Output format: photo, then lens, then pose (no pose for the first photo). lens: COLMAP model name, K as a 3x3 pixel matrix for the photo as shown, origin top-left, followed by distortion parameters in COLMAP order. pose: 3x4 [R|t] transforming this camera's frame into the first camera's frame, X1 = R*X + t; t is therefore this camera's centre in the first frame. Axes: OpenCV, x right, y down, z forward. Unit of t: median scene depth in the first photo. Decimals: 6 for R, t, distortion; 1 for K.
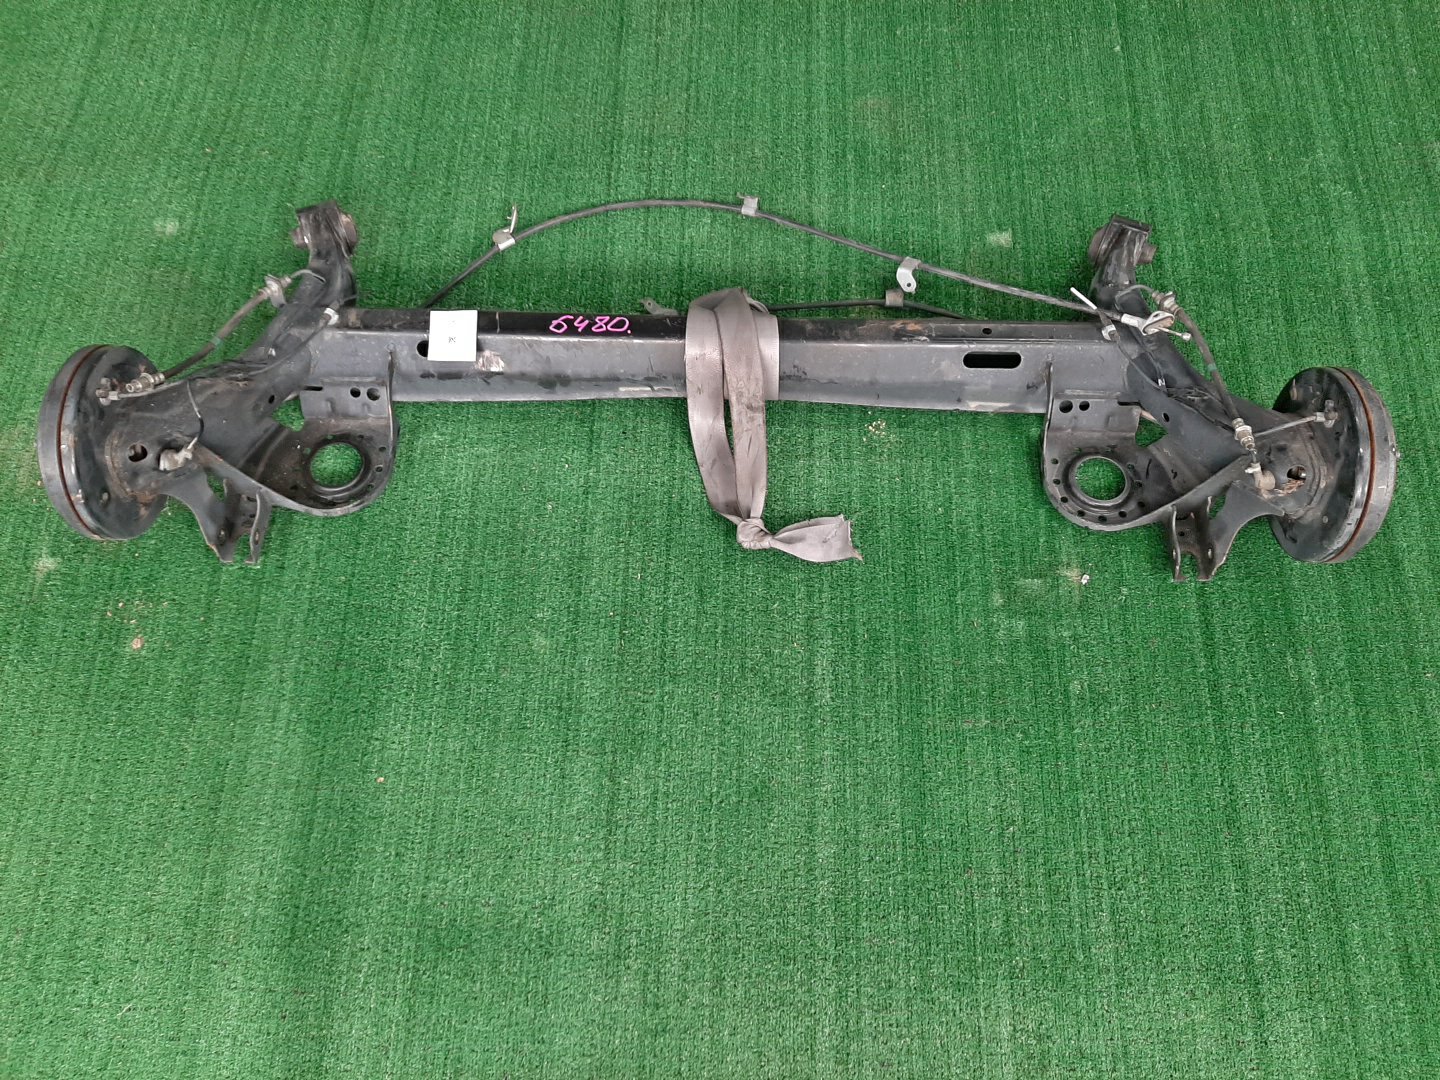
lens RADIAL K [[1097.9, 0, 748.1], [0, 1097.9, 536.9], [0, 0, 1]] dist [-0.089425, -0.006387]
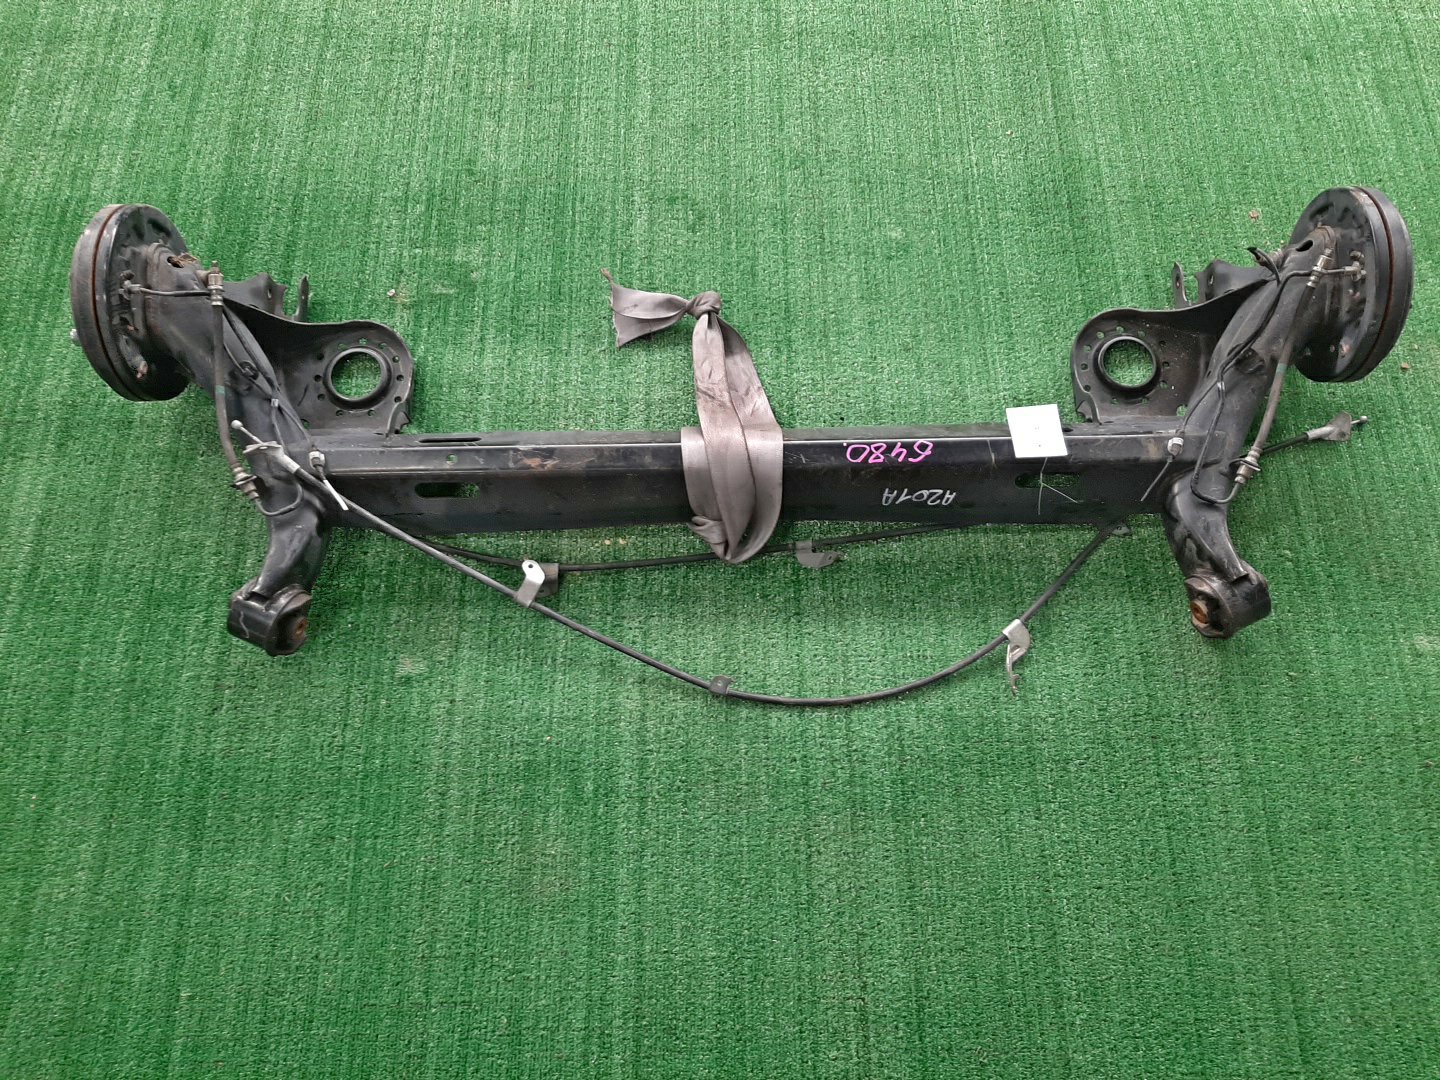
lens RADIAL K [[1114.0, 0, 720.0], [0, 1114.0, 540.0], [0, 0, 1]] dist [-0.010385, -0.005515]
pose [[-0.999580, 0.025182, -0.014351, 0.011379], [-0.028300, -0.741022, 0.670884, -0.888606], [0.006260, 0.671009, 0.741423, 0.368112]]
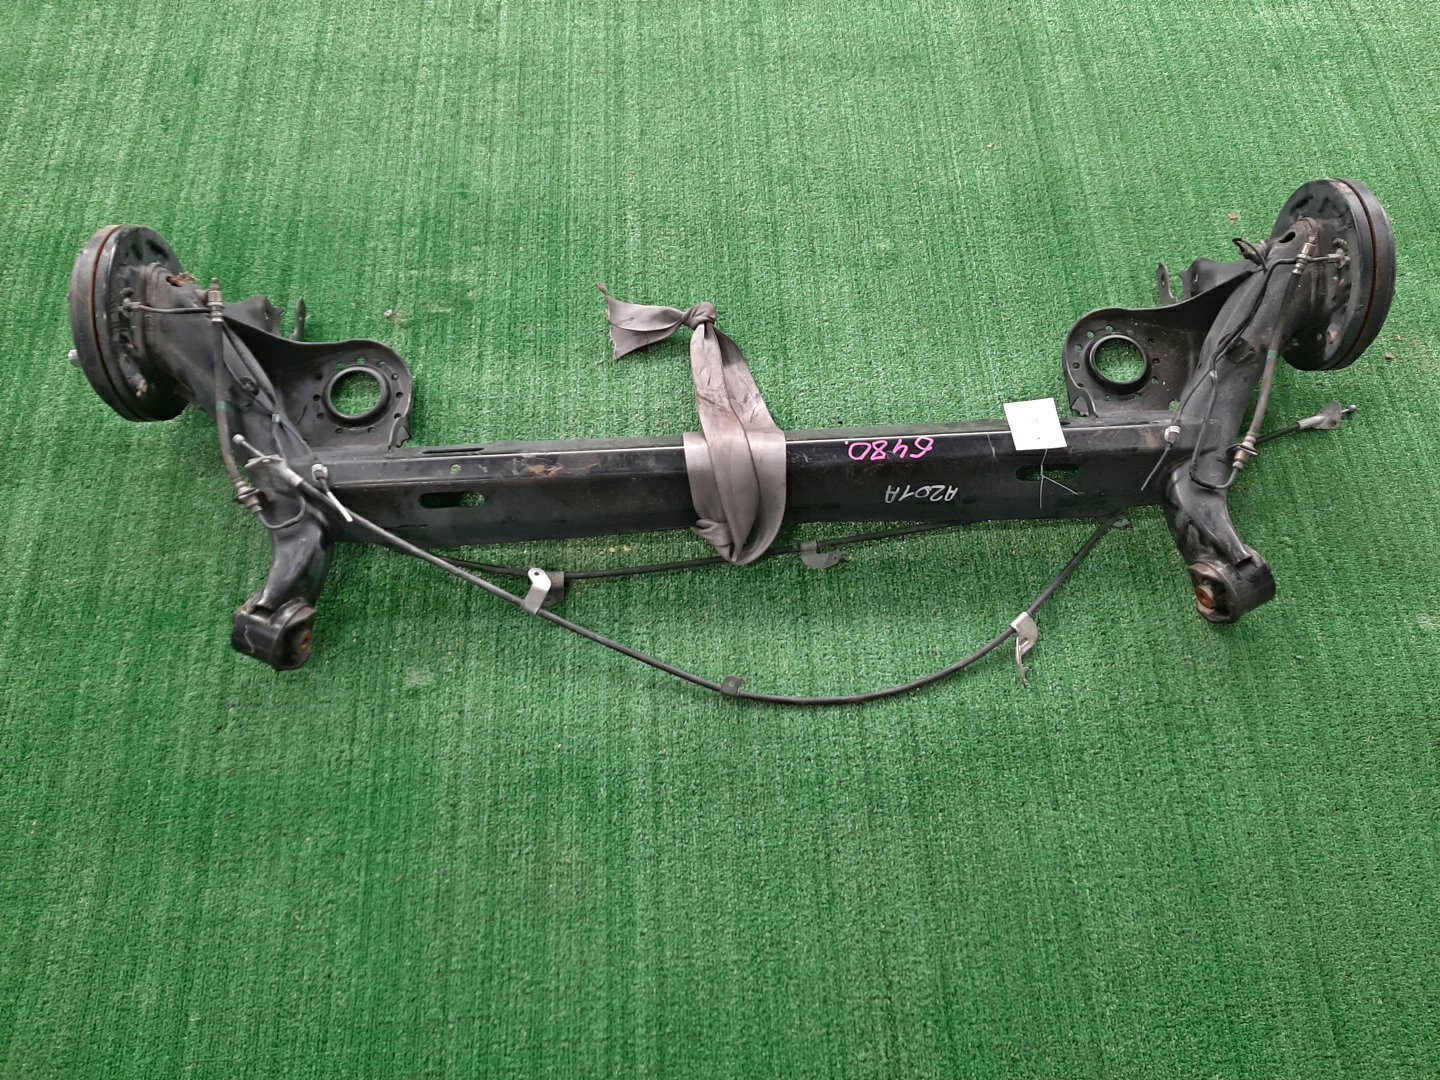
lens RADIAL K [[1109.3, 0, 720.0], [0, 1109.3, 540.0], [0, 0, 1]] dist [-0.004474, -0.007901]
pose [[-0.997841, 0.056098, -0.034161, 0.035098], [-0.063824, -0.705390, 0.705940, -0.918708], [0.015505, 0.706596, 0.707448, 0.401589]]
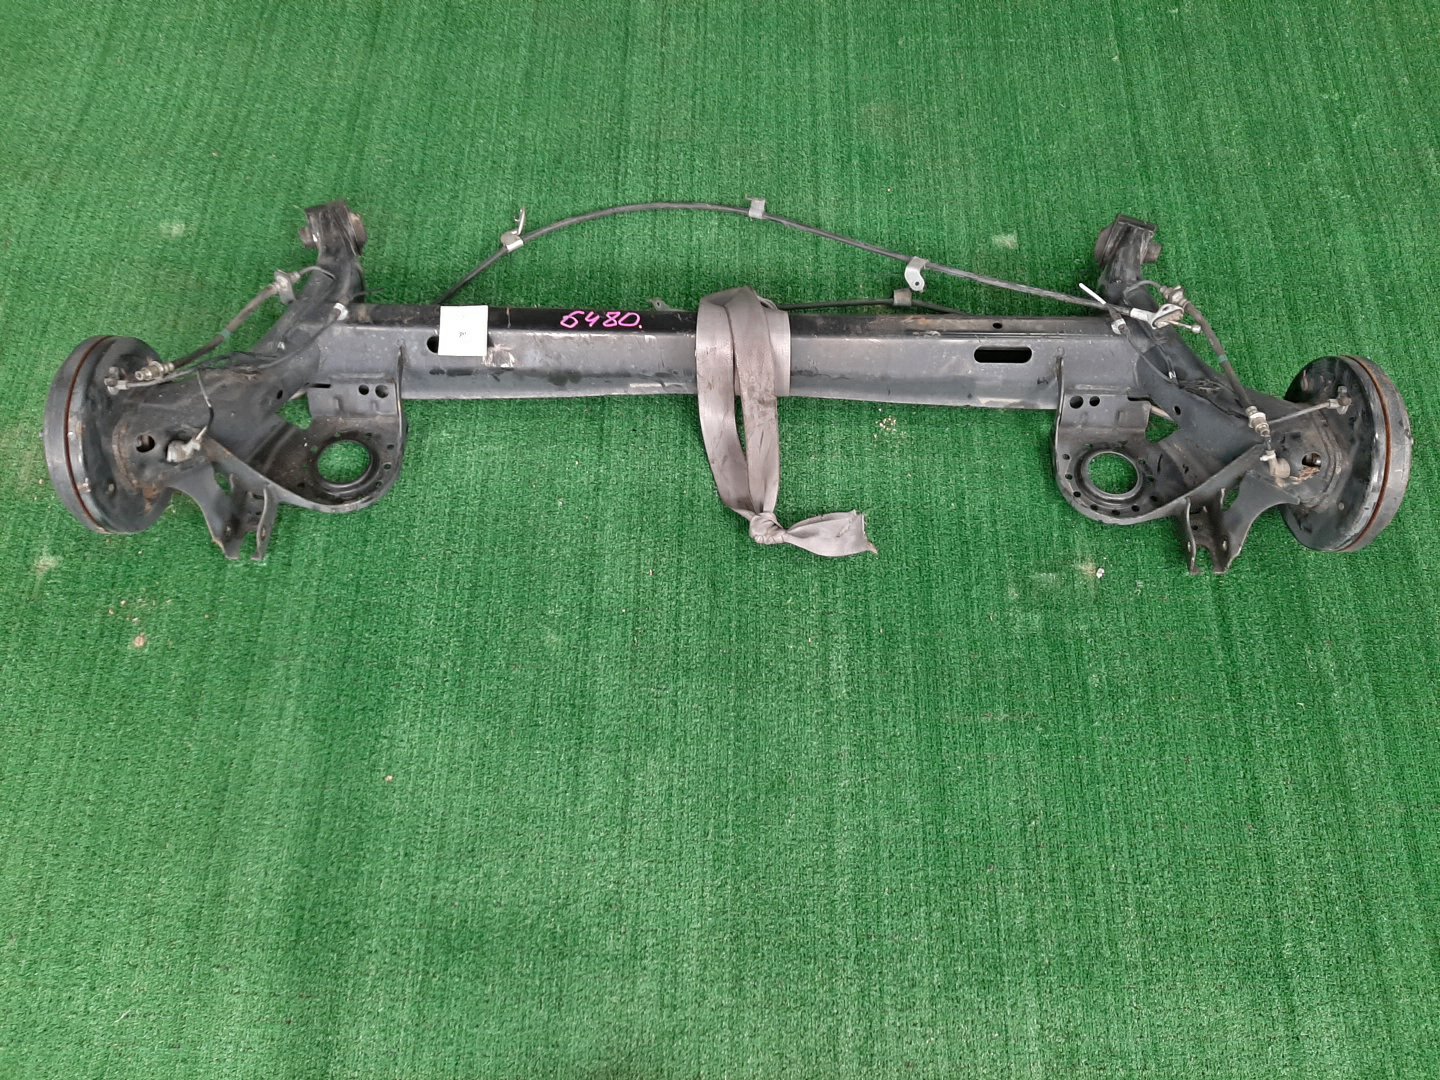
lens RADIAL K [[1097.2, 0, 737.9], [0, 1097.2, 544.5], [0, 0, 1]] dist [-0.087785, -0.005386]
pose [[0.999948, -0.006338, 0.008012, -0.029834], [0.006654, 0.999175, -0.040056, 0.052701], [-0.007752, 0.040107, 0.999165, 0.011297]]
